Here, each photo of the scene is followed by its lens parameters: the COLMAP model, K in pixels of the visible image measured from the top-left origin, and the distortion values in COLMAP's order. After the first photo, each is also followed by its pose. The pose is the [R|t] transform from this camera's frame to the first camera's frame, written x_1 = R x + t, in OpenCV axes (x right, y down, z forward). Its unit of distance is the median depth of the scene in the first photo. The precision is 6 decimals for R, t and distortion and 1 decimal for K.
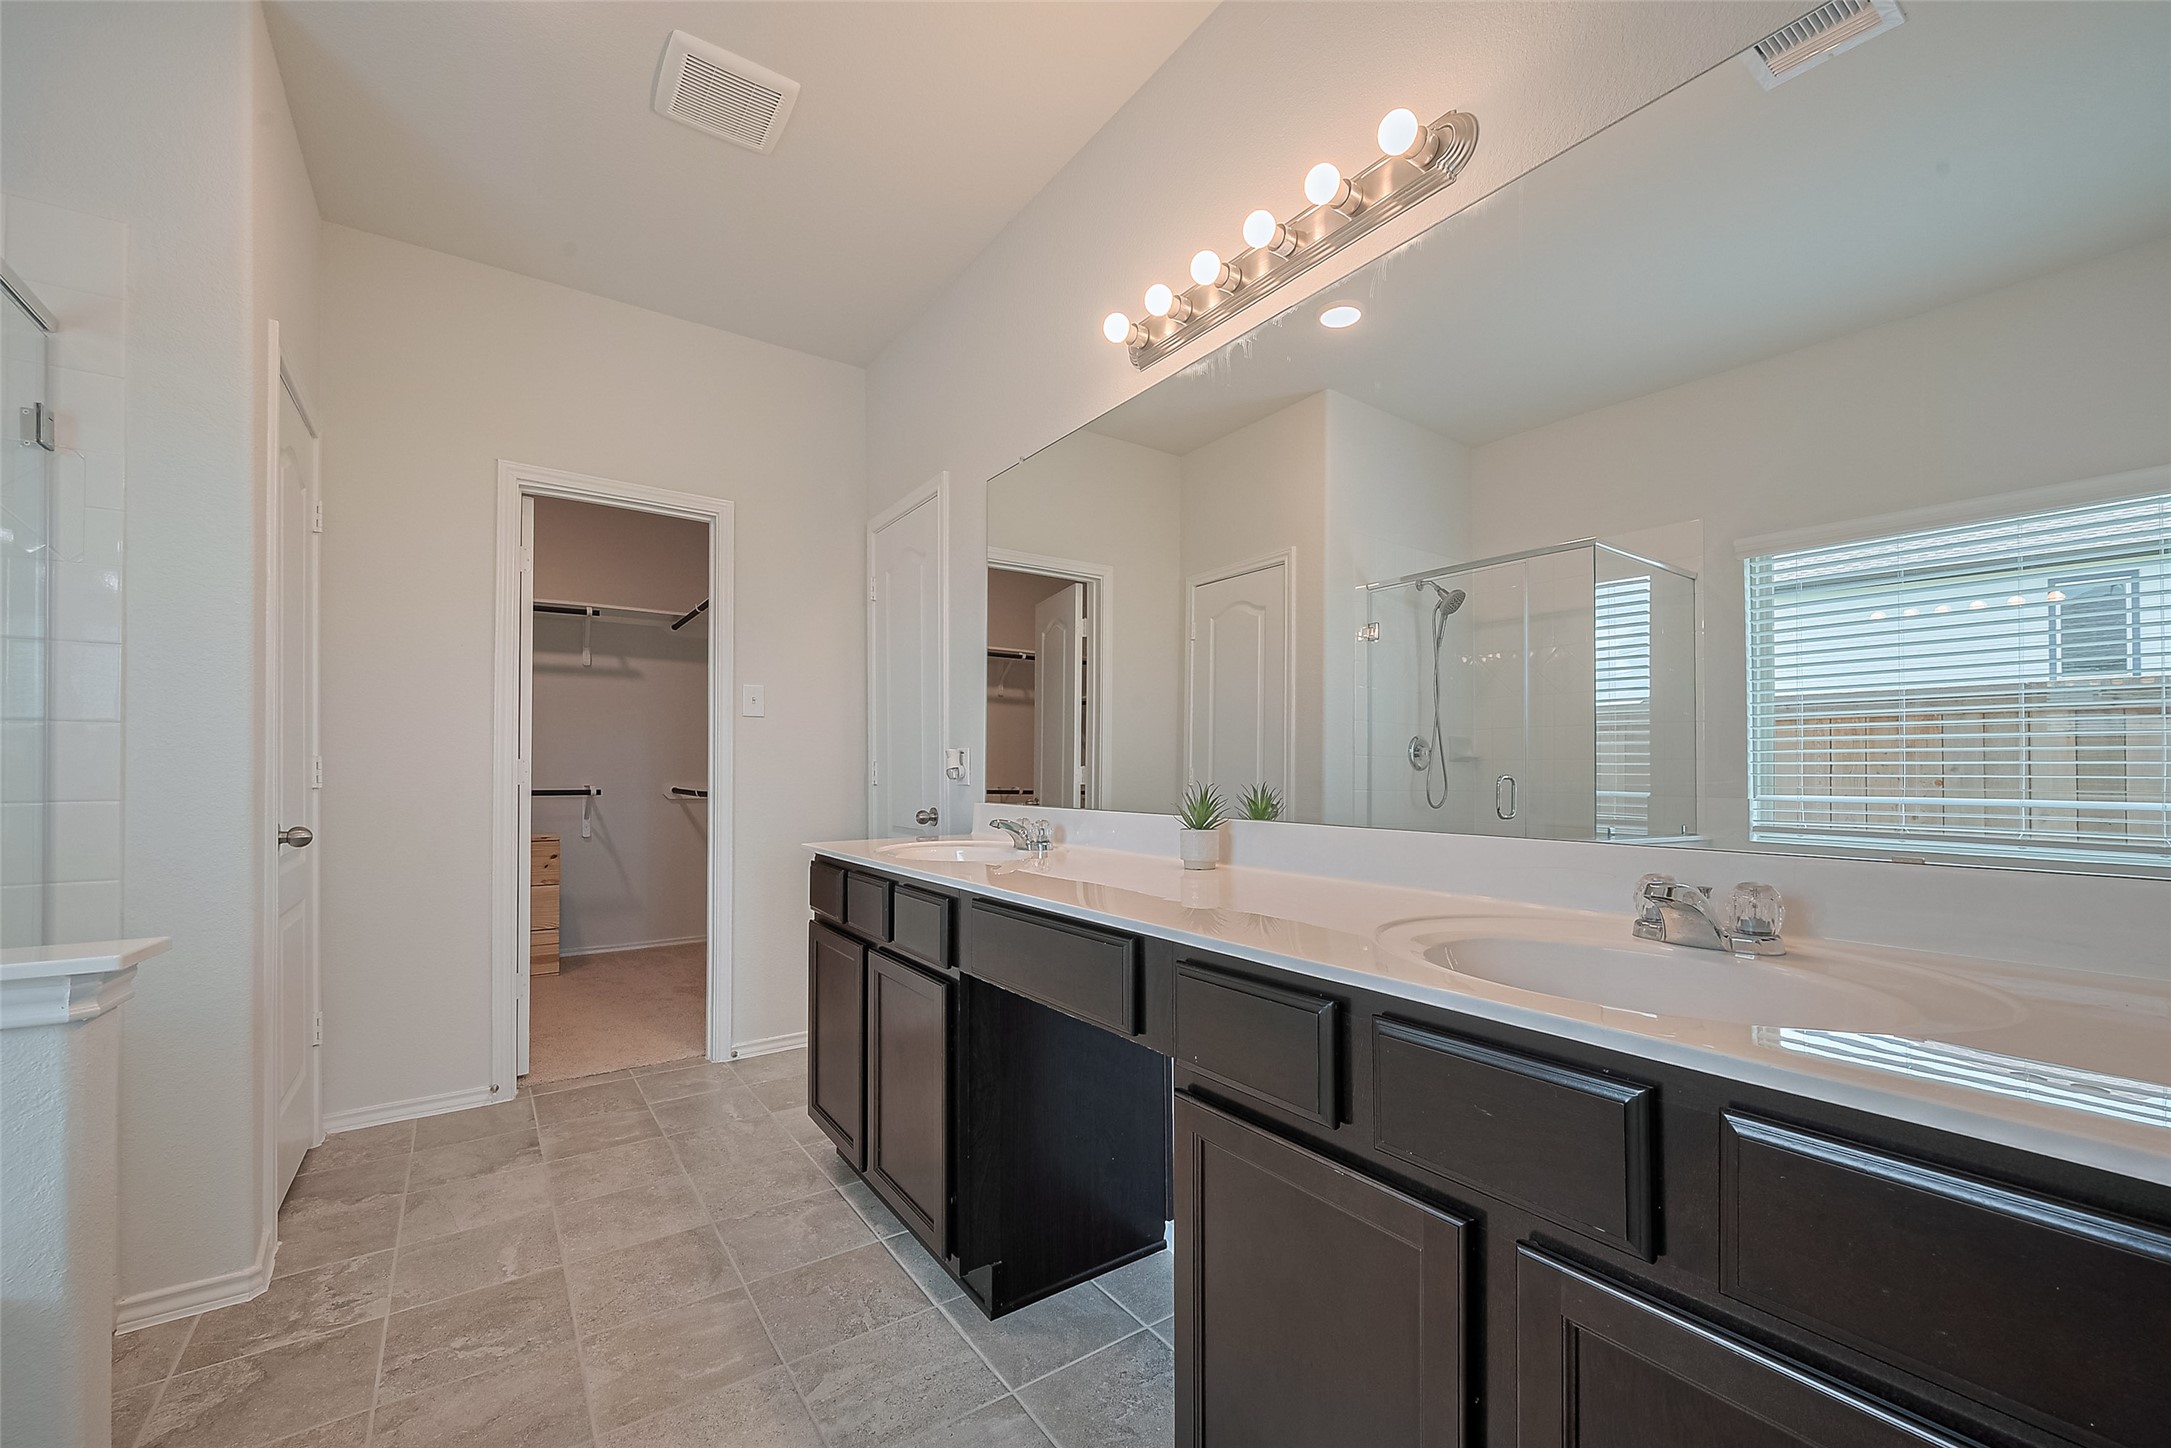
lens RADIAL K [[877.2, 0, 1101.4], [0, 877.2, 763.1], [0, 0, 1]] dist [-0.005288, 0.000714]
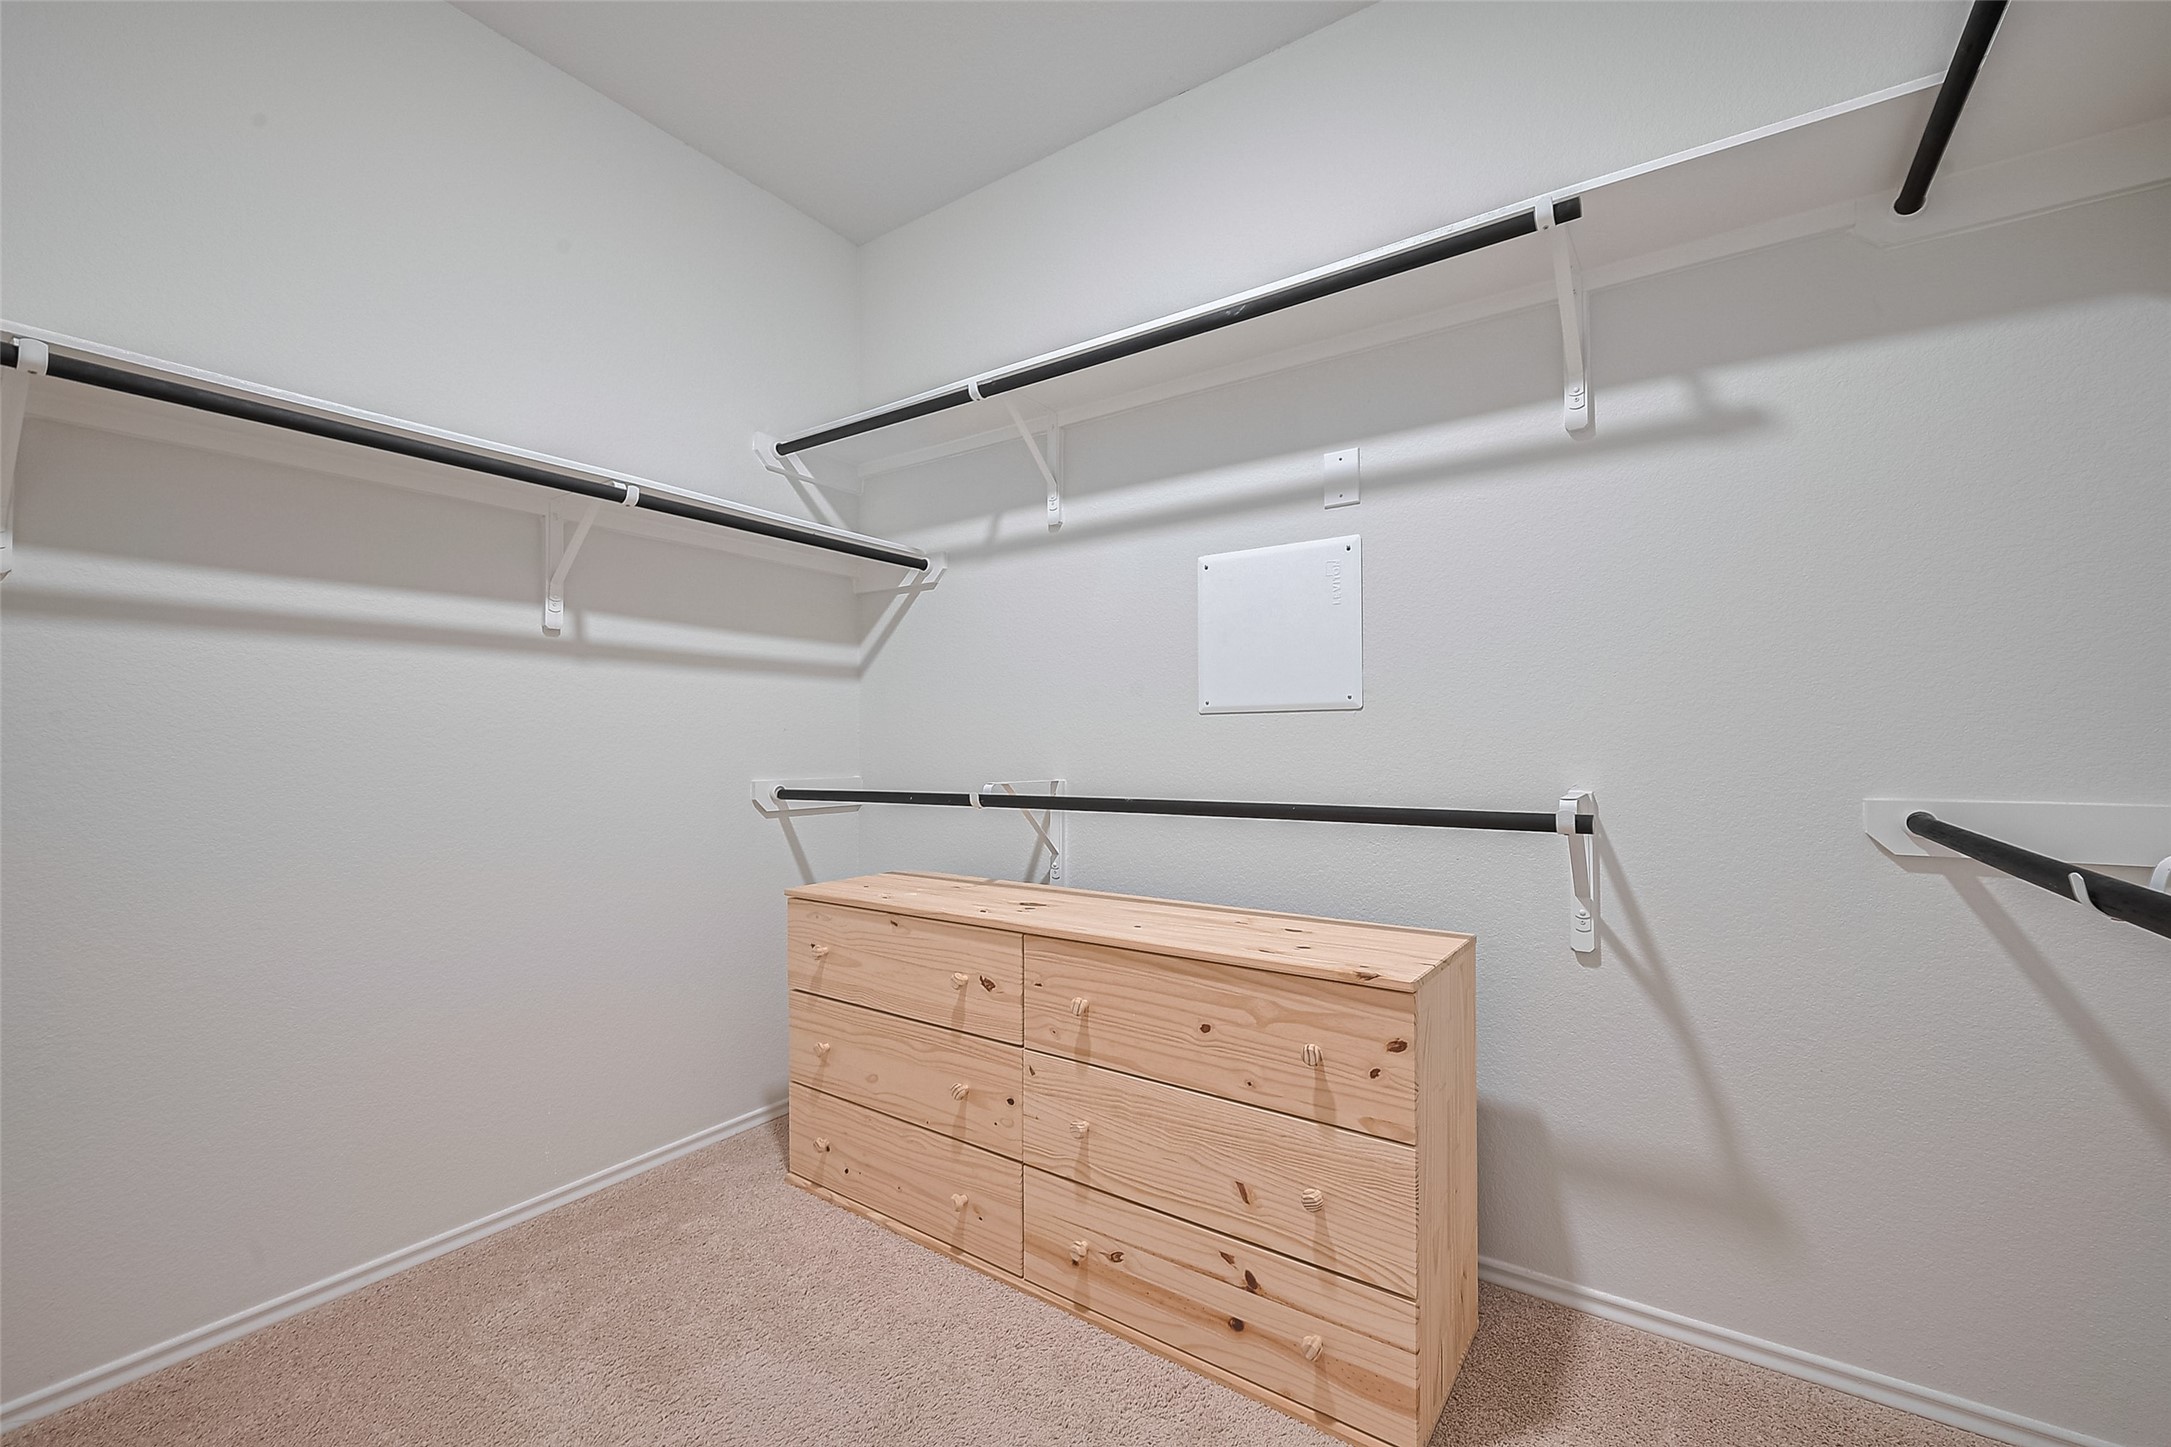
lens RADIAL K [[877.2, 0, 1077.0], [0, 877.2, 729.4], [0, 0, 1]] dist [-0.005288, 0.000714]
pose [[0.330151, -0.011265, -0.943861, -0.736908], [0.010411, 0.999911, -0.008292, 0.005321], [0.943871, -0.007089, 0.330239, 1.541375]]
